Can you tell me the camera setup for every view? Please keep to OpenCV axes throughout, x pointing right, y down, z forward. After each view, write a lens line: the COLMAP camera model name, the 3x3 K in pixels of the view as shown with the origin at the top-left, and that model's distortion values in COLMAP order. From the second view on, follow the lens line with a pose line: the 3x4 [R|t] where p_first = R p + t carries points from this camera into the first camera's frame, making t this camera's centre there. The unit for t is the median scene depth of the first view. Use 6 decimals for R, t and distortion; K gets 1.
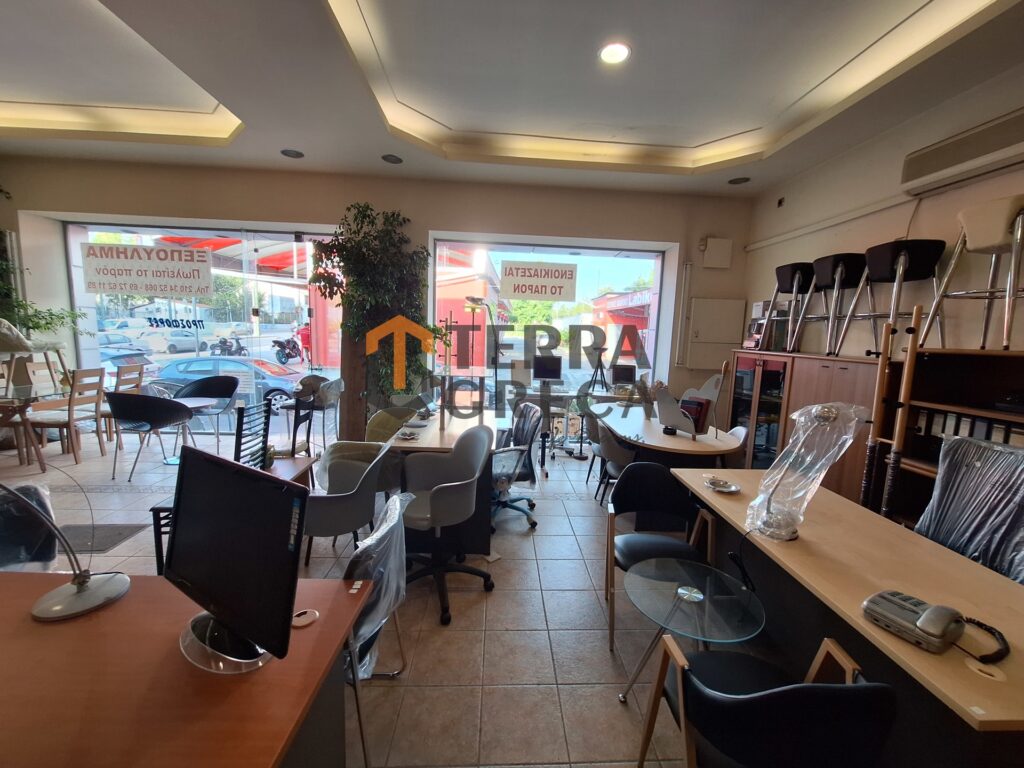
lens RADIAL K [[402.0, 0, 516.5], [0, 402.0, 385.2], [0, 0, 1]] dist [-0.010601, 0.003228]
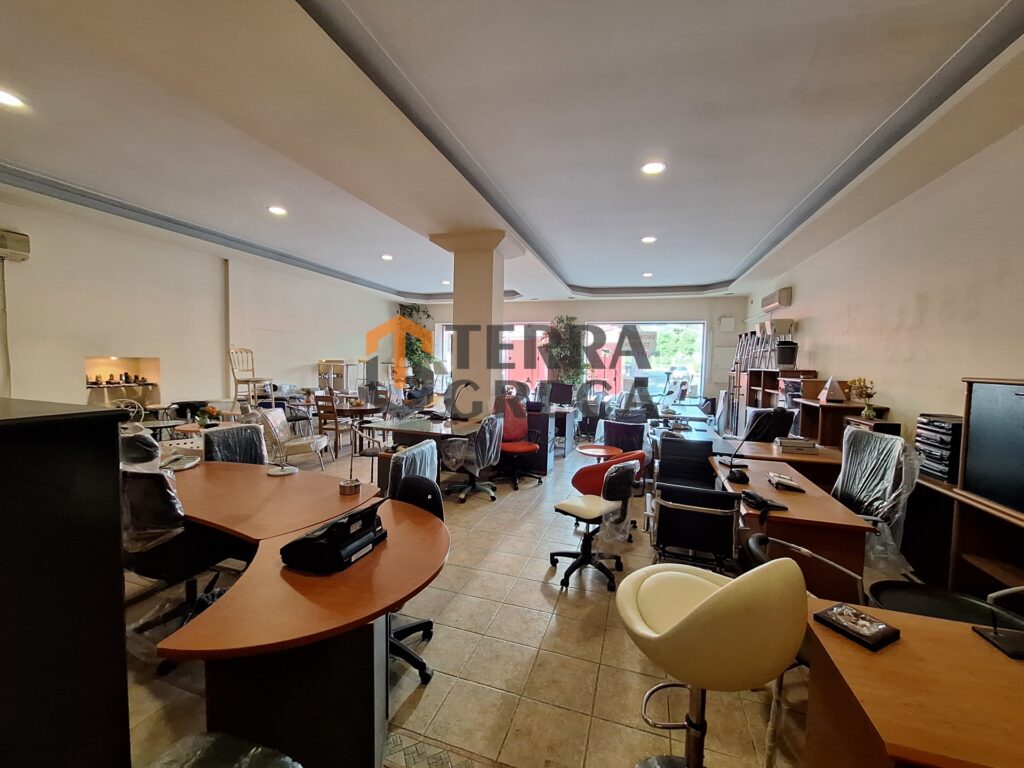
lens RADIAL K [[402.0, 0, 519.7], [0, 402.0, 381.8], [0, 0, 1]] dist [-0.010601, 0.003228]
pose [[0.939295, -0.000517, -0.343110, 0.208814], [-0.029977, 0.996051, -0.083566, 0.151110], [0.341798, 0.088779, 0.935571, -1.184428]]
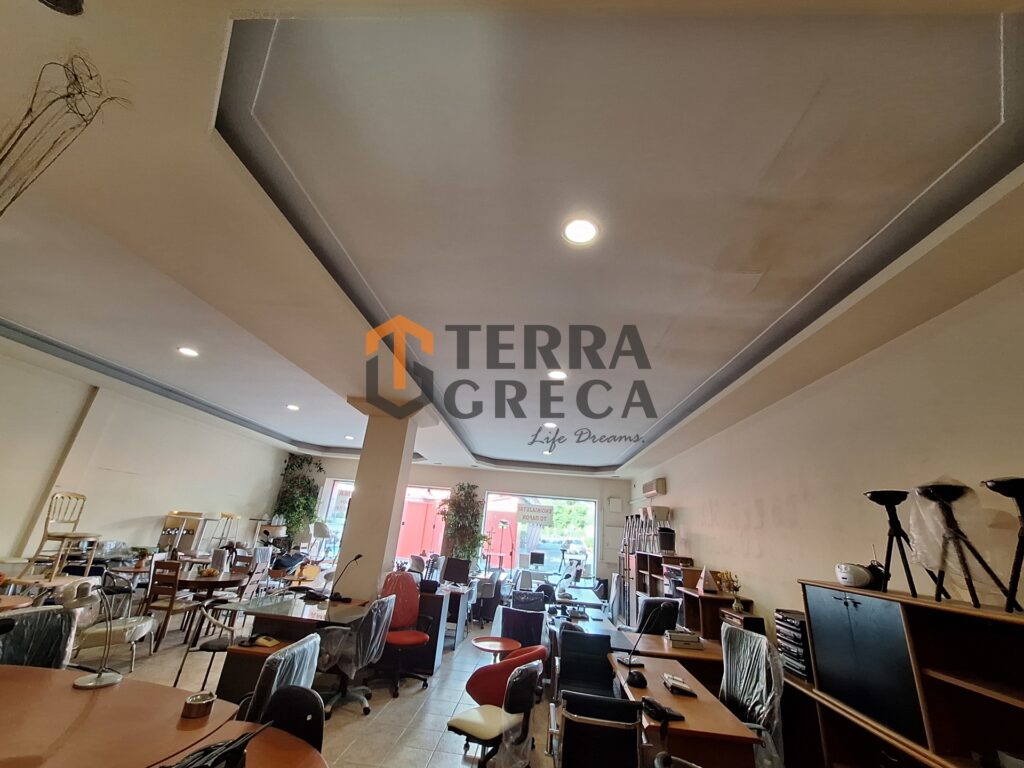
lens RADIAL K [[402.0, 0, 519.2], [0, 402.0, 384.5], [0, 0, 1]] dist [-0.010601, 0.003228]
pose [[0.994791, 0.010140, -0.101431, 0.192042], [-0.056403, 0.883597, -0.464838, 0.131909], [0.084911, 0.468138, 0.879567, -1.244942]]
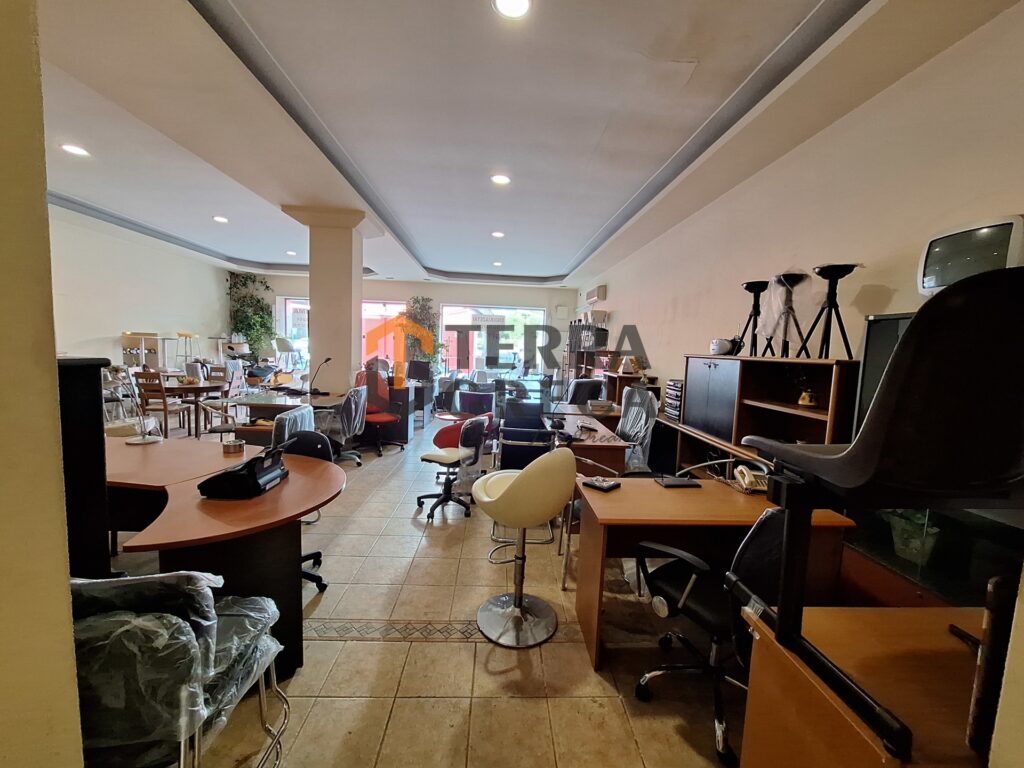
lens RADIAL K [[402.0, 0, 519.2], [0, 402.0, 381.1], [0, 0, 1]] dist [-0.010601, 0.003228]
pose [[0.999947, 0.003655, 0.009590, 0.222093], [-0.003211, 0.998939, -0.045947, 0.179867], [-0.009748, 0.045914, 0.998898, -1.325123]]
